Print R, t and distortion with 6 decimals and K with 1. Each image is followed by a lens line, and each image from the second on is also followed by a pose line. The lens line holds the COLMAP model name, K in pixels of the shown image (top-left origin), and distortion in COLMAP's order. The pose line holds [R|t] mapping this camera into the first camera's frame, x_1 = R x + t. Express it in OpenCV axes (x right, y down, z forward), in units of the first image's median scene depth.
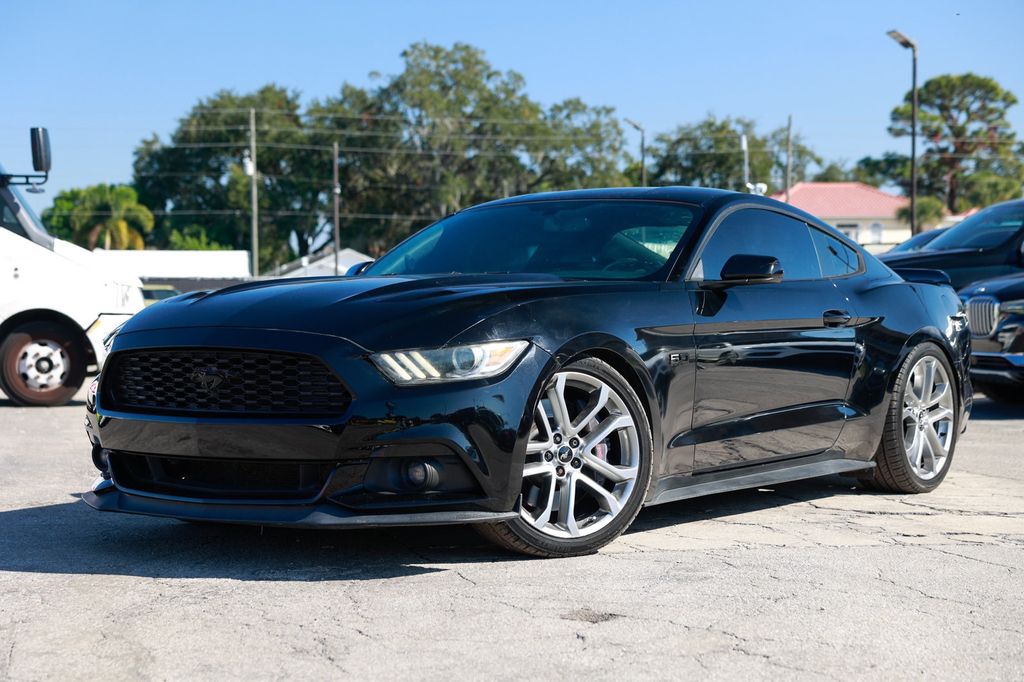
lens RADIAL K [[1997.8, 0, 475.2], [0, 1997.8, 347.8], [0, 0, 1]] dist [0.439975, 0.000000]
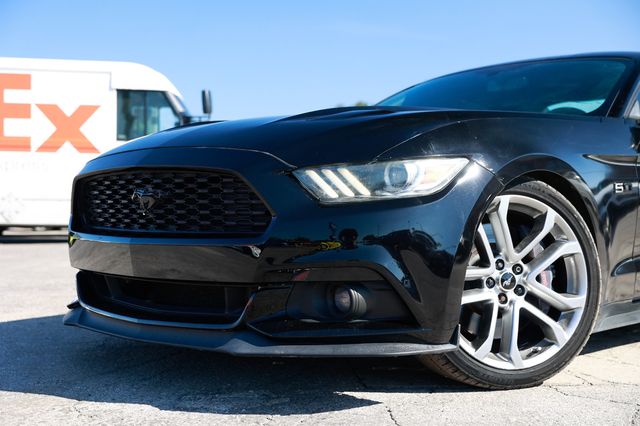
lens RADIAL K [[874.9, 0, 320.0], [0, 874.9, 210.0], [0, 0, 1]] dist [0.121770, 0.000000]
pose [[0.987864, 0.004550, -0.155256, 0.020930], [-0.007346, 0.999821, -0.017443, 0.026719], [0.155149, 0.018372, 0.987720, 0.557611]]
